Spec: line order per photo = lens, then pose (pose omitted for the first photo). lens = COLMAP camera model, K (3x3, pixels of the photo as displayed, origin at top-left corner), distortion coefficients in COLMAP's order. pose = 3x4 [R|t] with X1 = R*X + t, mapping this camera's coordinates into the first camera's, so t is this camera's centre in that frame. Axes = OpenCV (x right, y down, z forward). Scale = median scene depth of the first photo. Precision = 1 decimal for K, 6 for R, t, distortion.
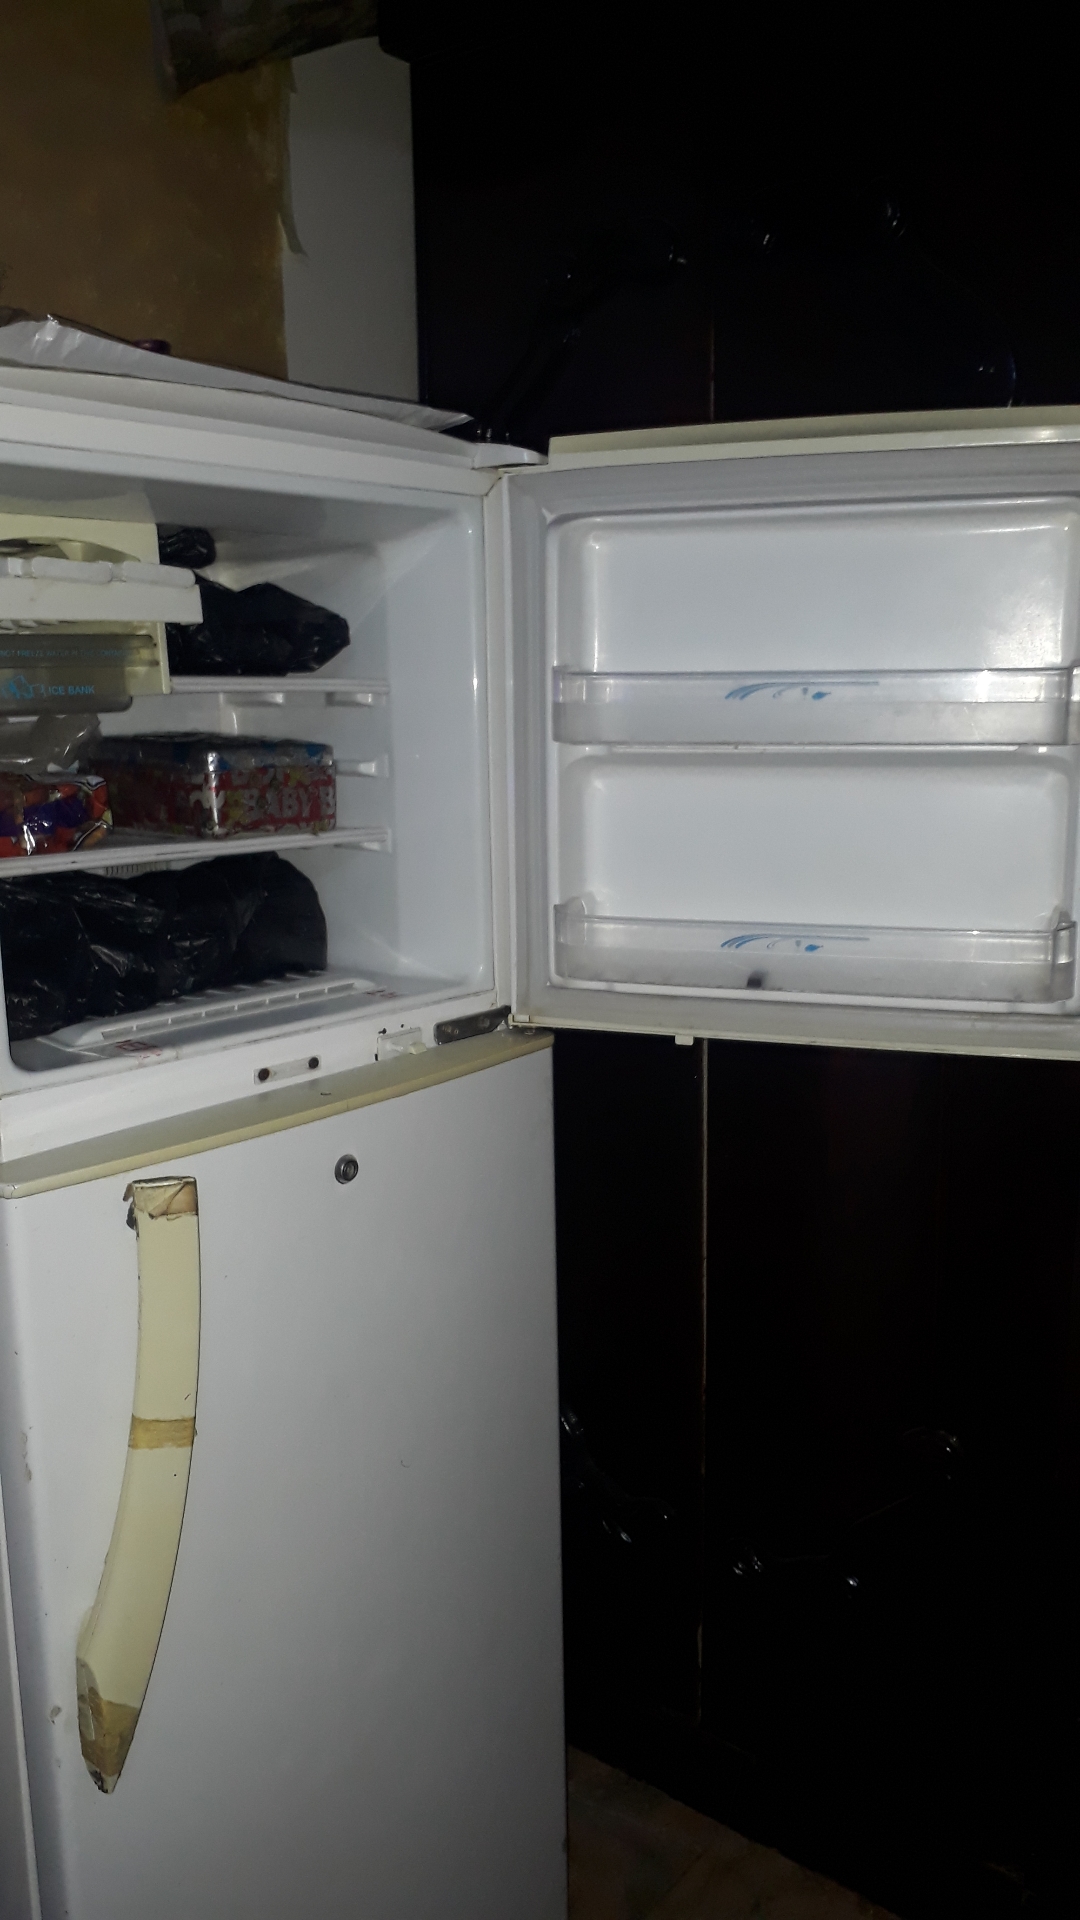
lens RADIAL K [[1503.5, 0, 540.0], [0, 1503.5, 960.0], [0, 0, 1]] dist [-0.001640, 0.000089]
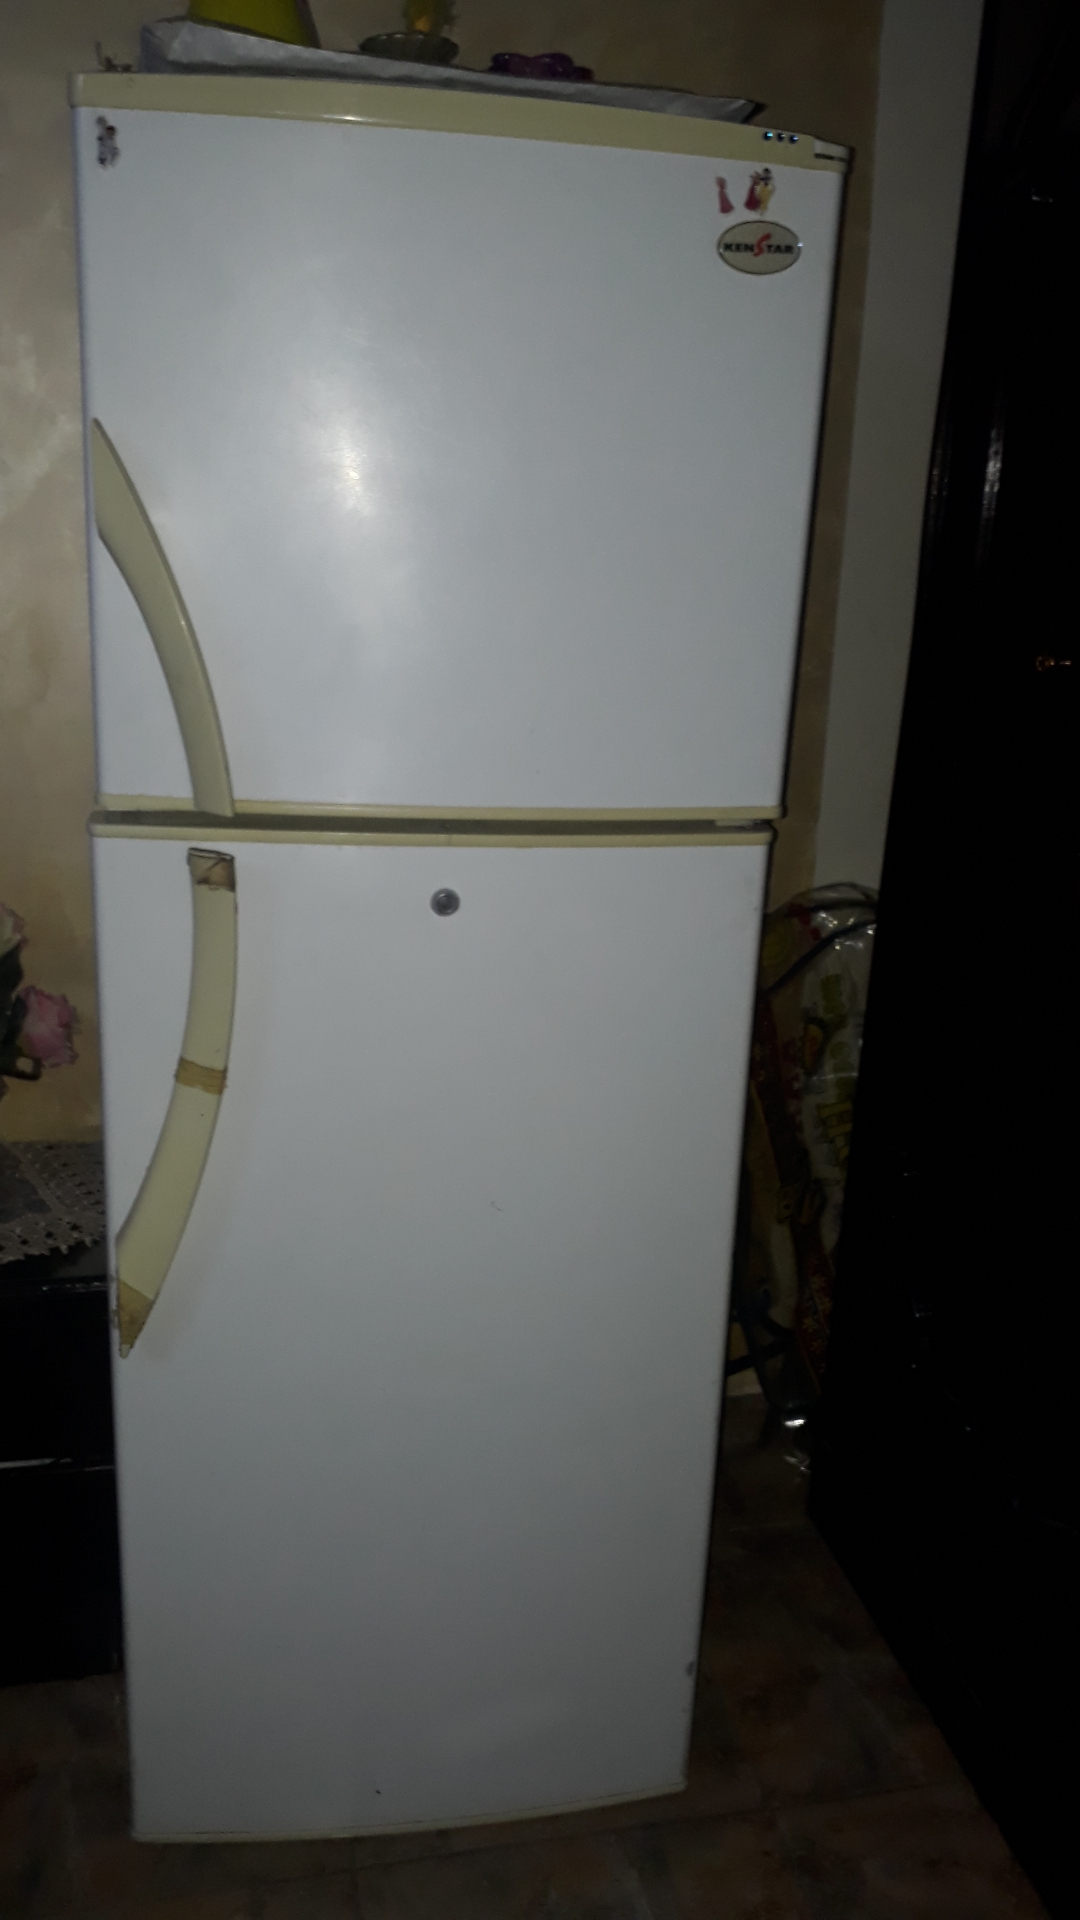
lens RADIAL K [[1503.5, 0, 540.0], [0, 1503.5, 960.0], [0, 0, 1]] dist [-0.001640, 0.000089]
pose [[0.783315, 0.230259, -0.577406, 0.576513], [-0.169265, 0.972775, 0.158298, 0.008357], [0.598136, -0.026263, 0.800964, 0.256366]]
